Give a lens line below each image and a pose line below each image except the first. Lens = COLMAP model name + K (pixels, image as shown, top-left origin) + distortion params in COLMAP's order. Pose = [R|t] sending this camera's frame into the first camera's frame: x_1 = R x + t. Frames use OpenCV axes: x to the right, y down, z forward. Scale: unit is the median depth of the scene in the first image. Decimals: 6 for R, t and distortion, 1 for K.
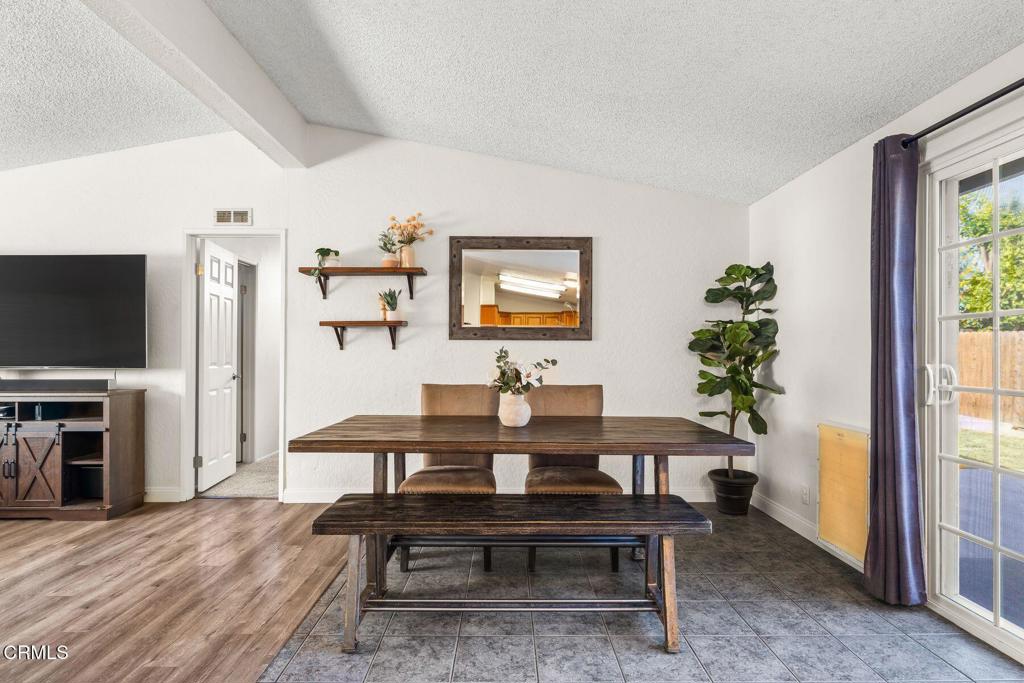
lens RADIAL K [[525.5, 0, 513.3], [0, 525.5, 352.6], [0, 0, 1]] dist [-0.001916, -0.000491]
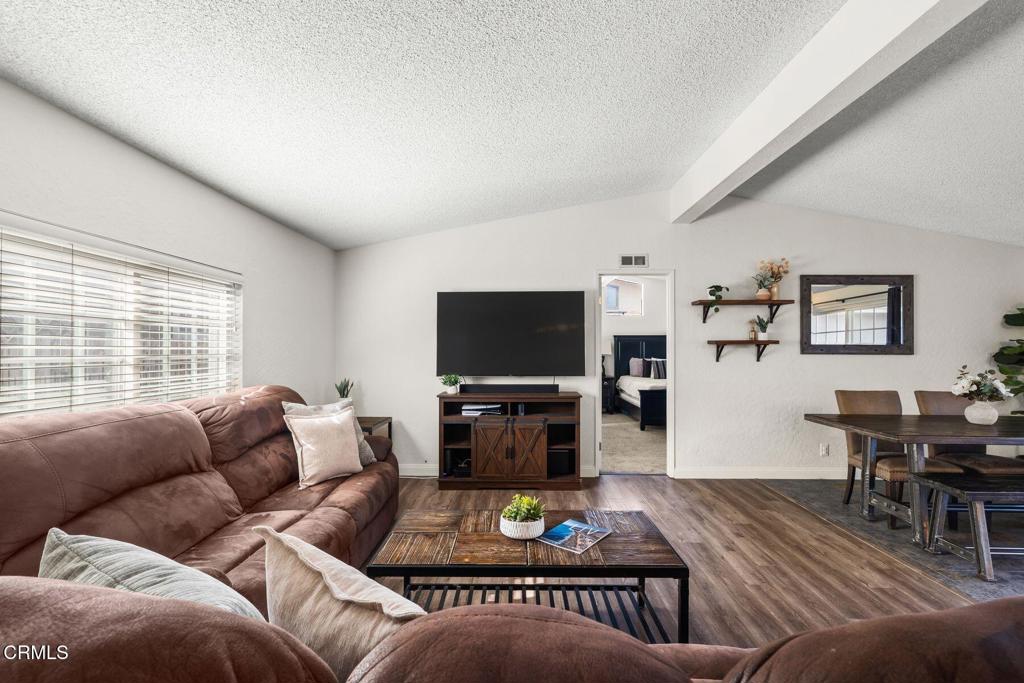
lens RADIAL K [[462.7, 0, 510.8], [0, 462.7, 344.5], [0, 0, 1]] dist [-0.000465, 0.000608]
pose [[0.999413, 0.000896, -0.034239, -0.883029], [-0.001135, 0.999975, -0.006936, -0.043826], [0.034232, 0.006971, 0.999390, -0.187283]]
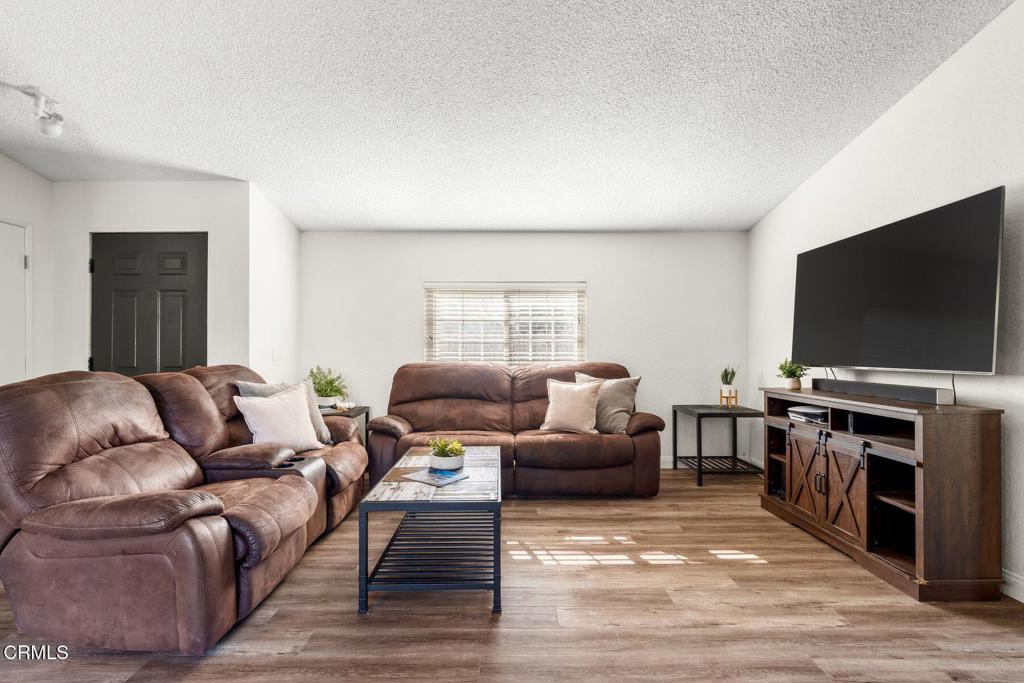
lens RADIAL K [[475.0, 0, 509.3], [0, 475.0, 347.1], [0, 0, 1]] dist [-0.000381, 0.000558]
pose [[-0.007900, -0.008100, -0.999936, -0.158216], [0.003335, 0.999961, -0.008127, 0.000175], [0.999963, -0.003399, -0.007873, 0.470132]]
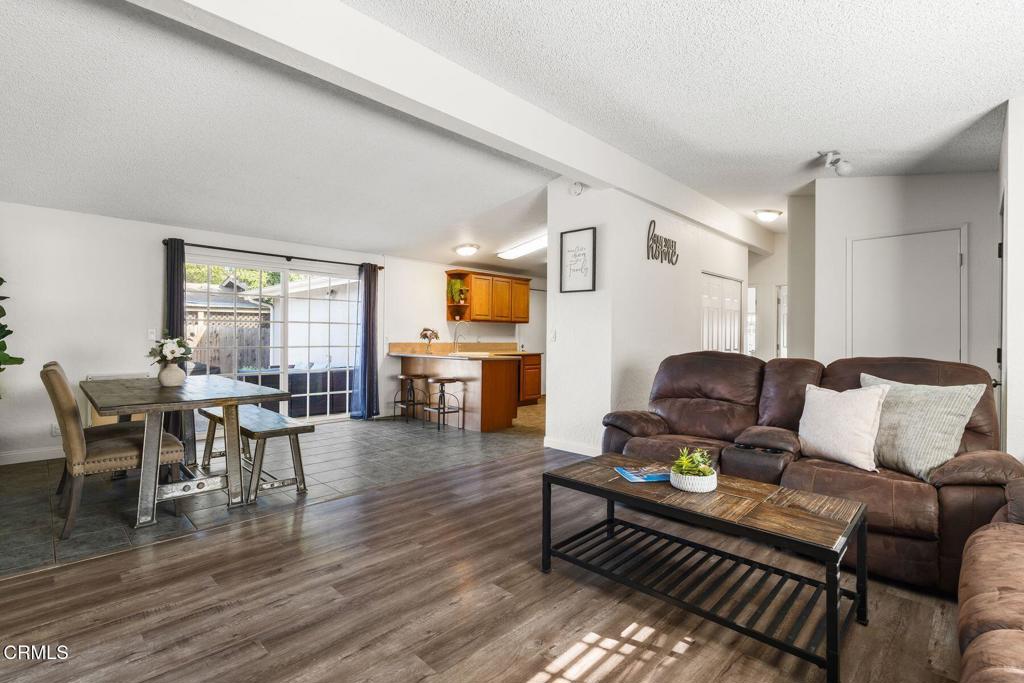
lens RADIAL K [[472.1, 0, 508.0], [0, 472.1, 338.7], [0, 0, 1]] dist [-0.000184, 0.000274]
pose [[-0.703473, -0.008730, 0.710669, -1.135641], [-0.011143, 0.999937, 0.001253, -0.000788], [-0.710635, -0.007038, -0.703526, 0.930756]]
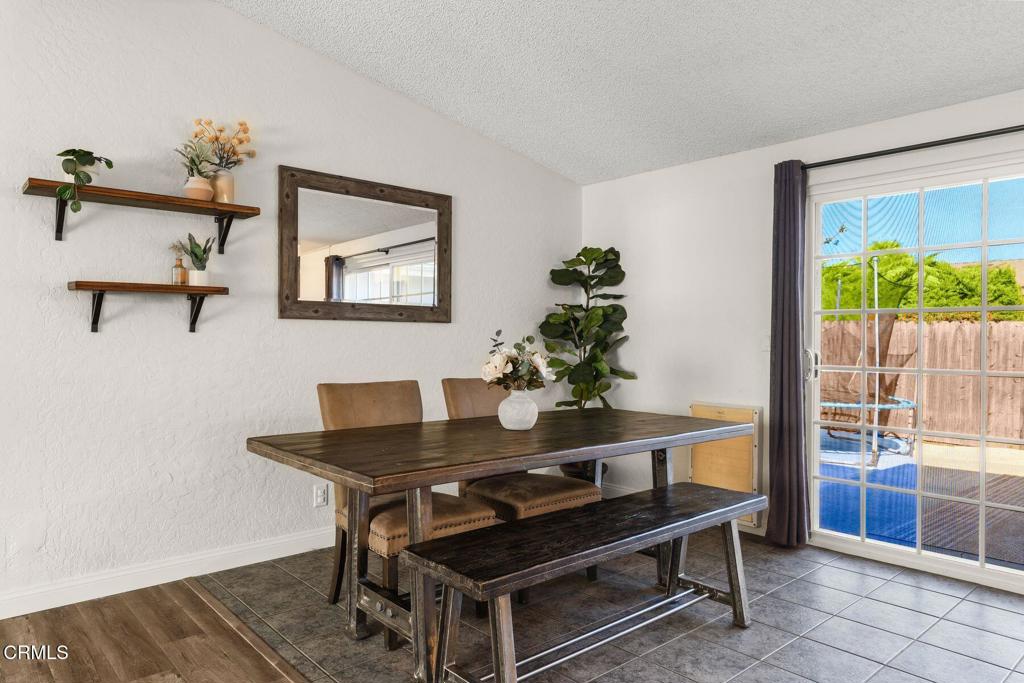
lens RADIAL K [[672.2, 0, 512.4], [0, 672.2, 343.7], [0, 0, 1]] dist [-0.001988, -0.001814]
pose [[0.753446, -0.003615, 0.657500, -0.511729], [-0.003989, 0.999941, 0.010069, -0.002254], [-0.657498, -0.010209, 0.753387, 0.167894]]
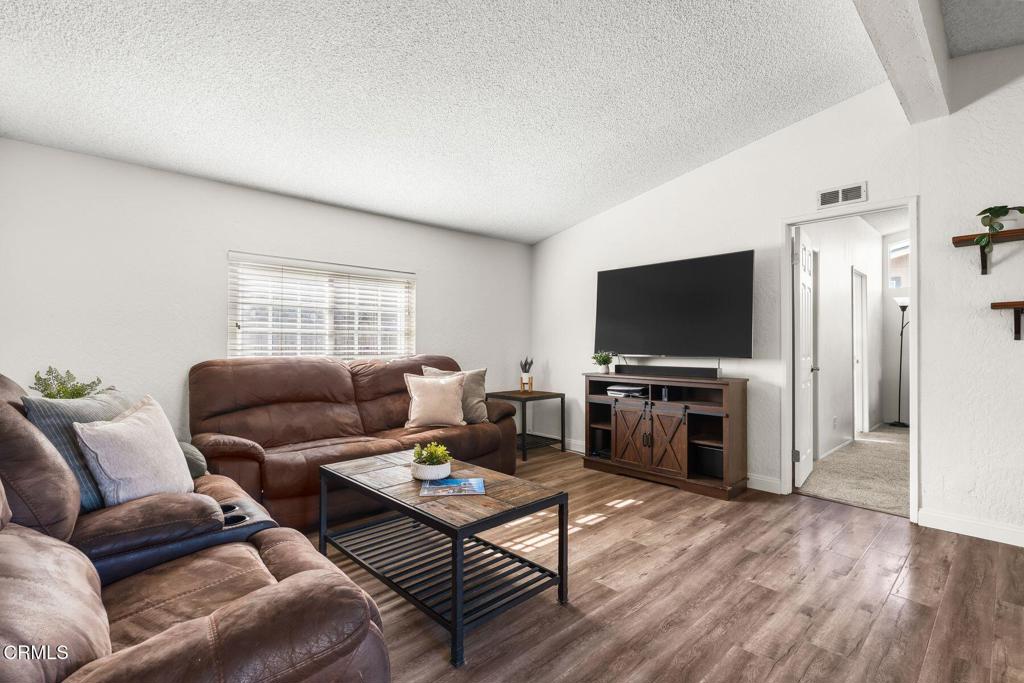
lens RADIAL K [[472.1, 0, 508.0], [0, 472.1, 338.7], [0, 0, 1]] dist [-0.000184, 0.000274]
pose [[0.673148, -0.007504, -0.739470, -0.350702], [-0.000713, 0.999941, -0.010796, 0.000538], [0.739508, 0.007794, 0.673103, 0.018123]]
